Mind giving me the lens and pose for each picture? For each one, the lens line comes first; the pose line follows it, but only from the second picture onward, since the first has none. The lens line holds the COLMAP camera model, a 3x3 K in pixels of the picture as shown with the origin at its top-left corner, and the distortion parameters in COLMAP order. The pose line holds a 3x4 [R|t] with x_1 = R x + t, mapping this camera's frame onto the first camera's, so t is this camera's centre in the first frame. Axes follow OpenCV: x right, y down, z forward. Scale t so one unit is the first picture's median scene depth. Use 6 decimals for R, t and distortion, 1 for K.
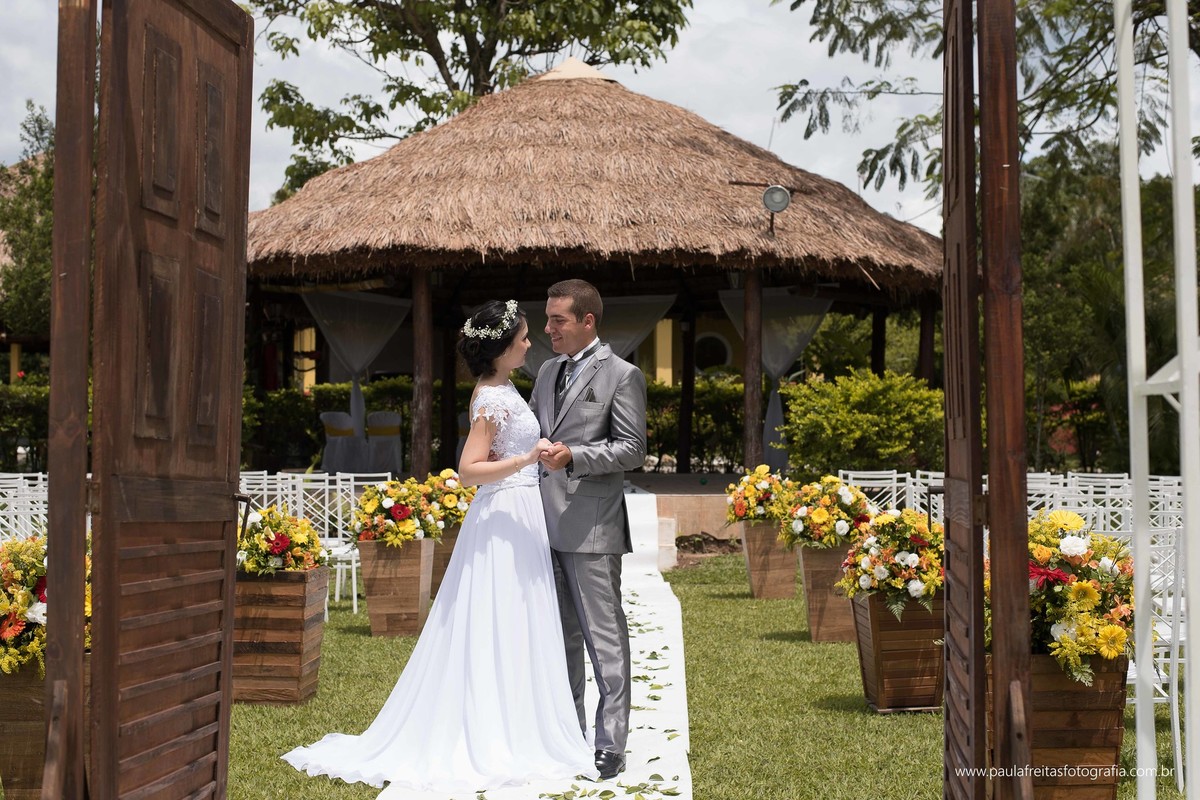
lens RADIAL K [[1776.6, 0, 596.6], [0, 1776.6, 373.1], [0, 0, 1]] dist [-0.088161, -0.022573]
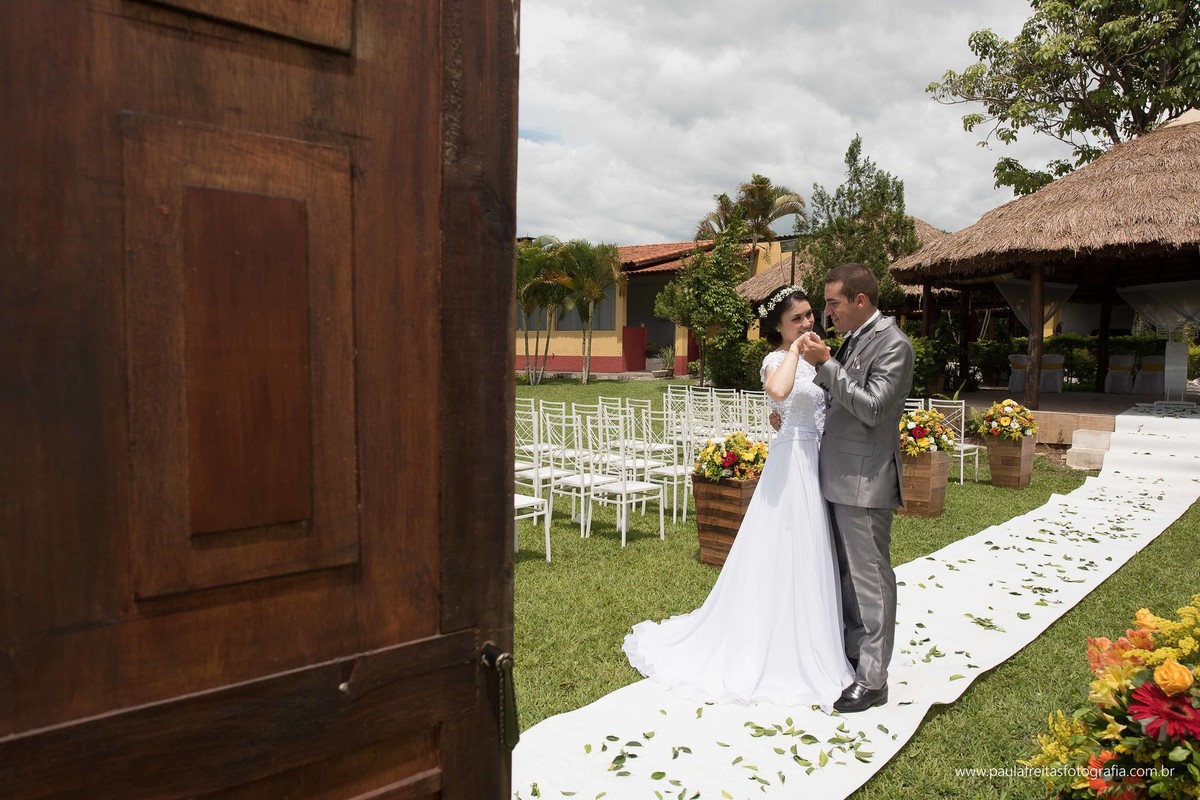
lens RADIAL K [[824.5, 0, 600.0], [0, 824.5, 400.0], [0, 0, 1]] dist [-0.000241, -0.000478]
pose [[0.755650, 0.046858, -0.653298, 0.069211], [0.009706, 0.996527, 0.082702, -0.003504], [0.654904, -0.068835, 0.752570, 0.166180]]
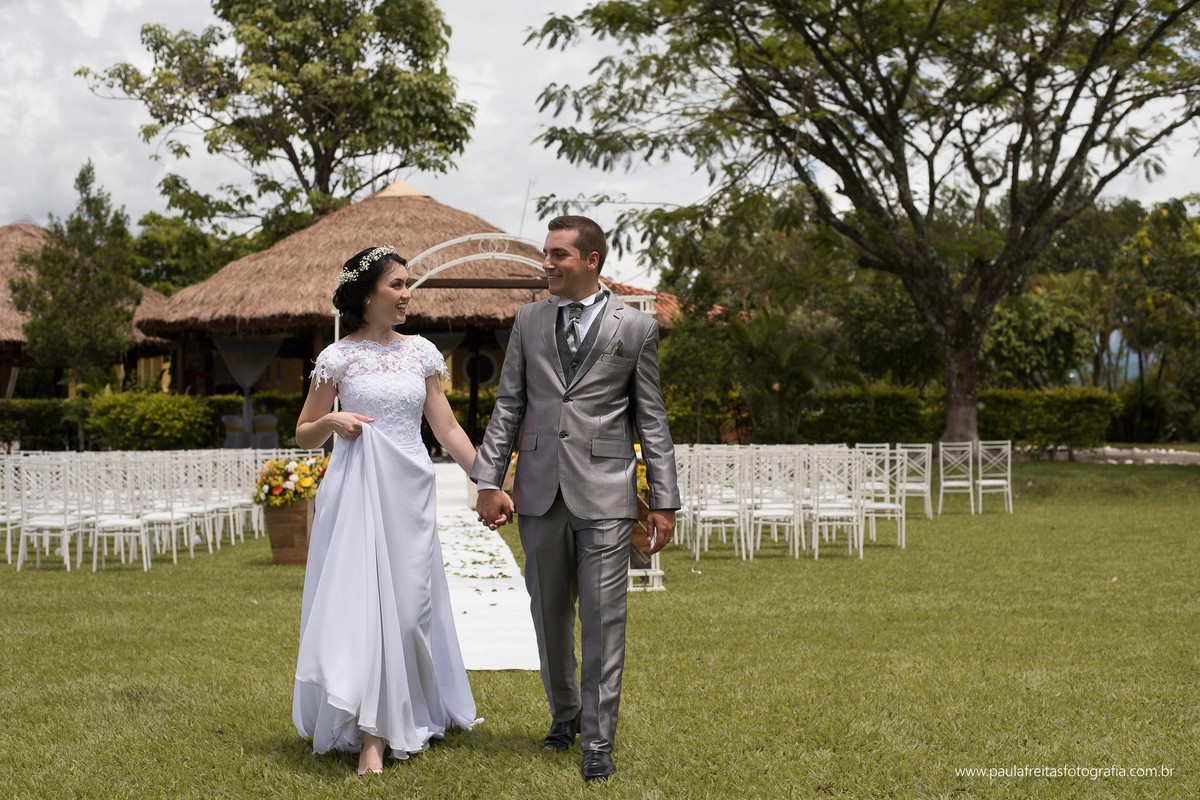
lens RADIAL K [[1776.6, 0, 596.6], [0, 1776.6, 373.1], [0, 0, 1]] dist [-0.088161, -0.022573]
pose [[0.990247, -0.004492, 0.139252, -0.058128], [0.004672, 0.999989, -0.000966, -0.010691], [-0.139246, 0.001607, 0.990257, -0.509513]]
